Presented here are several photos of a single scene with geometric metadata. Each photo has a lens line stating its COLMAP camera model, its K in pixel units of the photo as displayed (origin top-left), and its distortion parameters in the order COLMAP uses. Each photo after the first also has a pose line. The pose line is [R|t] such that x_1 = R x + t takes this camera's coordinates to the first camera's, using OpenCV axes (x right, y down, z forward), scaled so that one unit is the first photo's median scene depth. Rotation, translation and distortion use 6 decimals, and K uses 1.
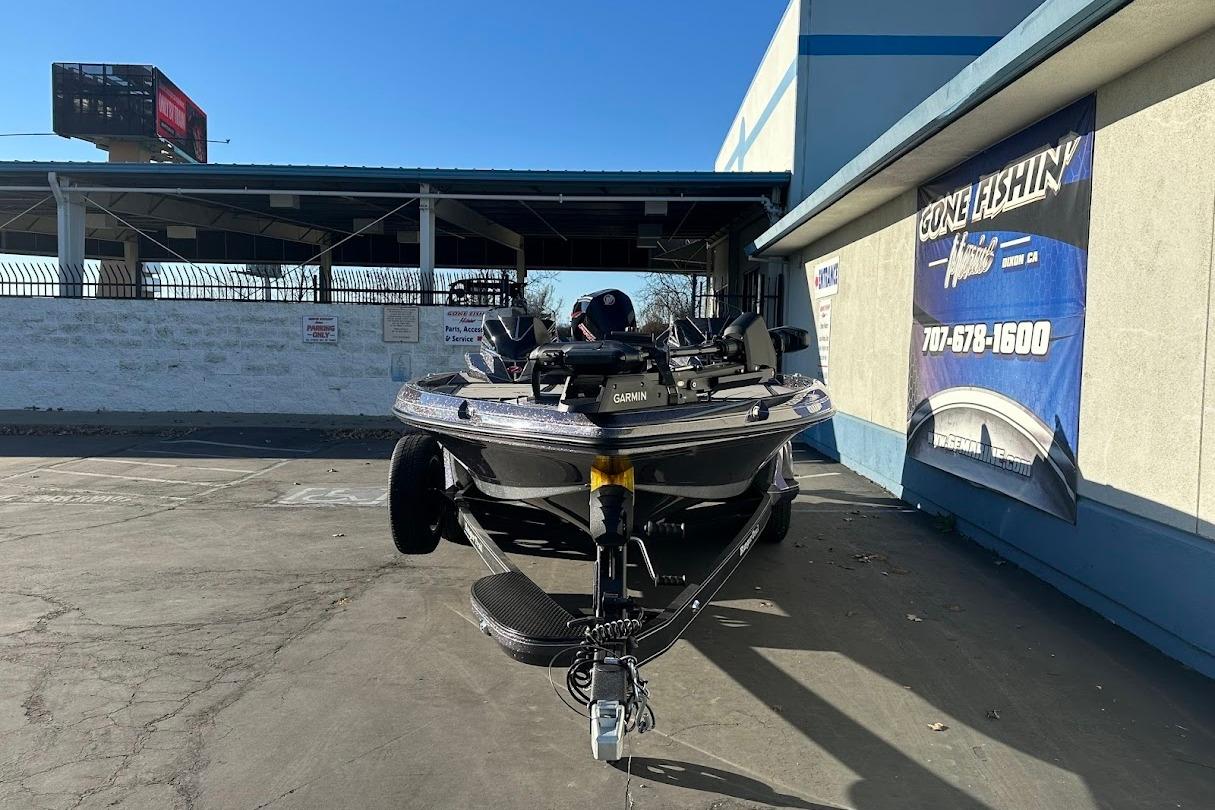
lens RADIAL K [[1005.1, 0, 602.2], [0, 1005.1, 399.0], [0, 0, 1]] dist [0.188741, -0.348831]
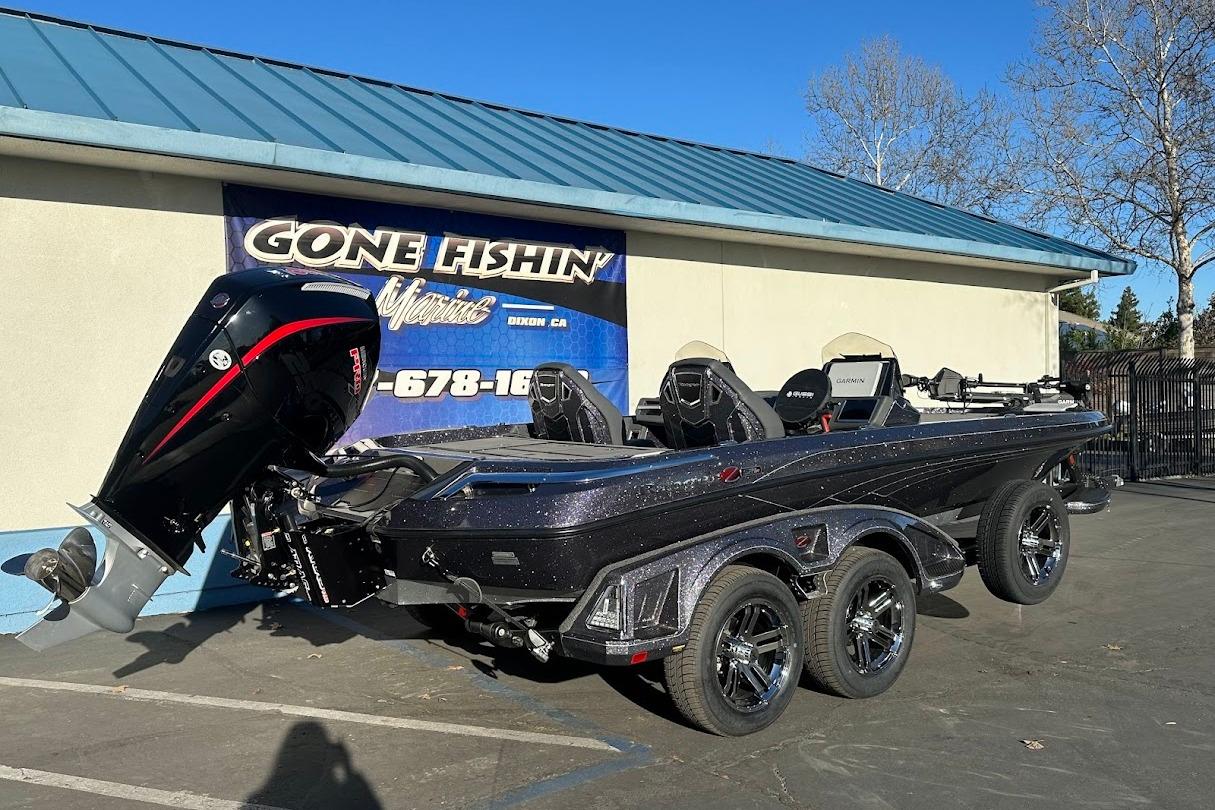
lens RADIAL K [[1001.3, 0, 604.1], [0, 1001.3, 410.7], [0, 0, 1]] dist [0.191769, -0.362118]
pose [[-0.637800, -0.021295, 0.769908, -0.529308], [0.049138, 0.996456, 0.068268, -0.091099], [-0.768633, 0.081373, -0.634493, 1.492882]]
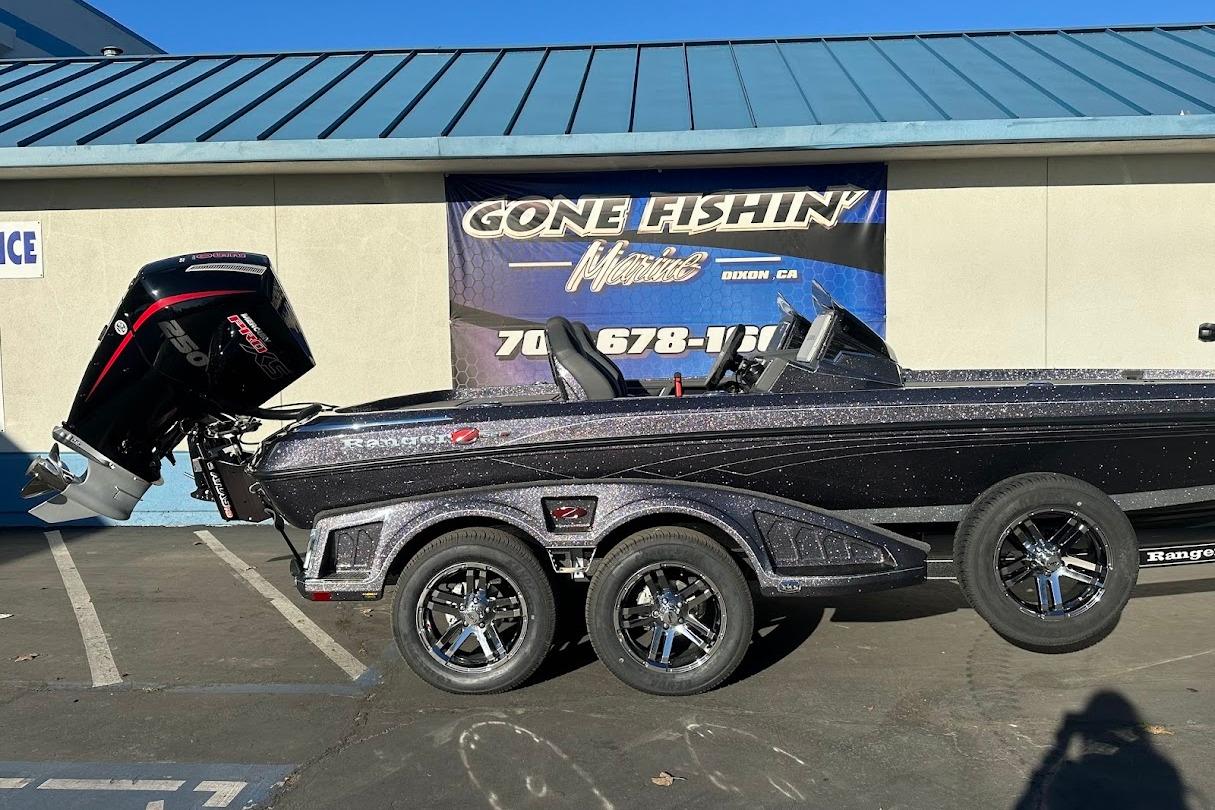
lens RADIAL K [[1005.1, 0, 602.2], [0, 1005.1, 399.0], [0, 0, 1]] dist [0.188741, -0.348831]
pose [[0.032880, -0.058902, 0.997722, -0.692706], [0.071549, 0.995839, 0.056433, -0.059624], [-0.996895, 0.069531, 0.036958, 0.986666]]
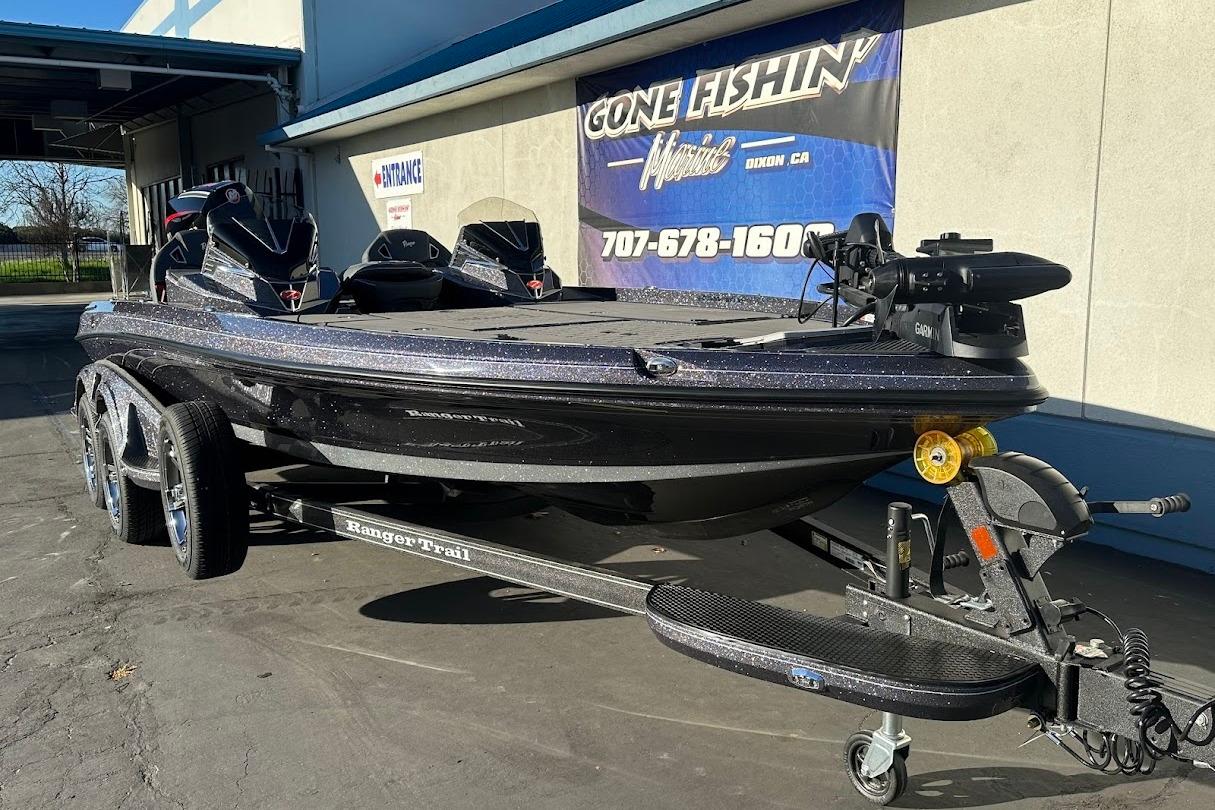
lens RADIAL K [[1001.3, 0, 604.1], [0, 1001.3, 410.7], [0, 0, 1]] dist [0.191769, -0.362118]
pose [[0.824793, -0.113002, 0.554028, -0.259646], [0.053285, 0.991000, 0.122802, -0.021722], [-0.562919, -0.071765, 0.823391, 0.229093]]
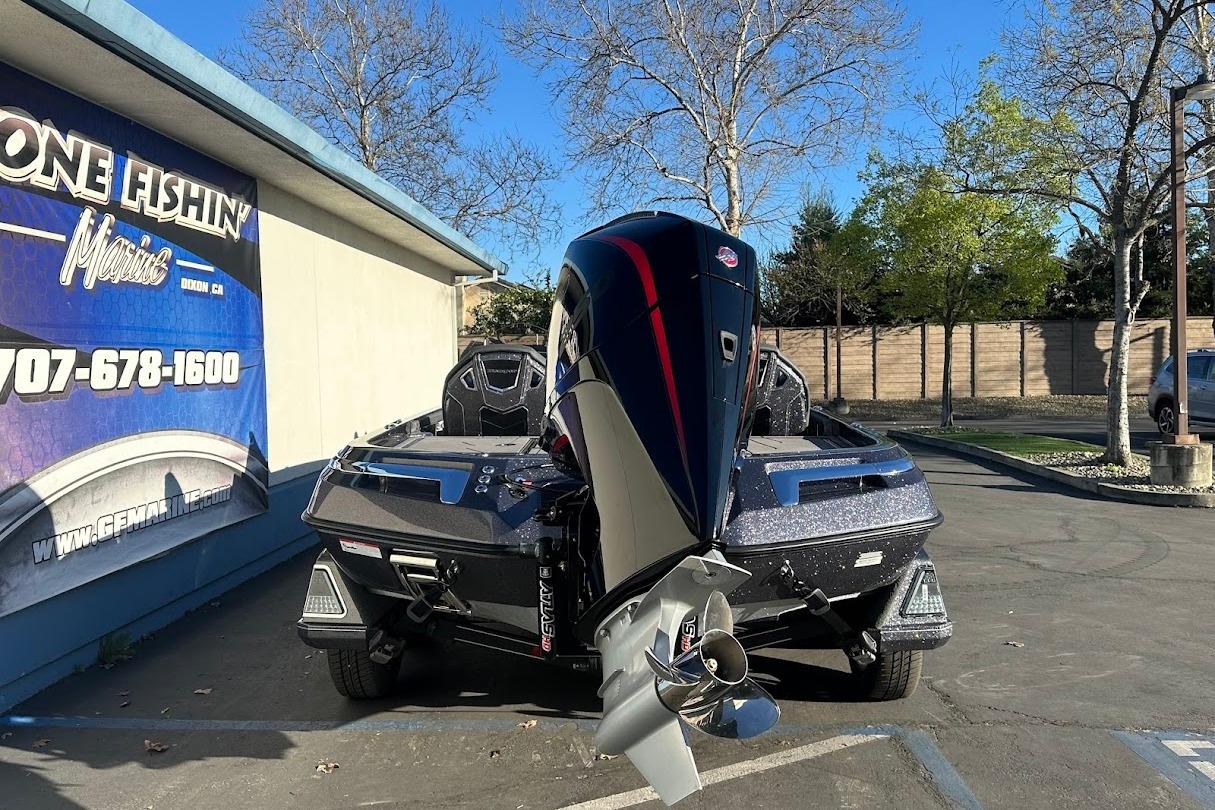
lens RADIAL K [[1009.8, 0, 607.5], [0, 1009.8, 405.0], [0, 0, 1]] dist [0.128697, -0.199859]
pose [[-0.999949, -0.000572, 0.010072, 0.014012], [0.000444, 0.994931, 0.100559, -0.104246], [-0.010078, 0.100558, -0.994880, 1.683052]]
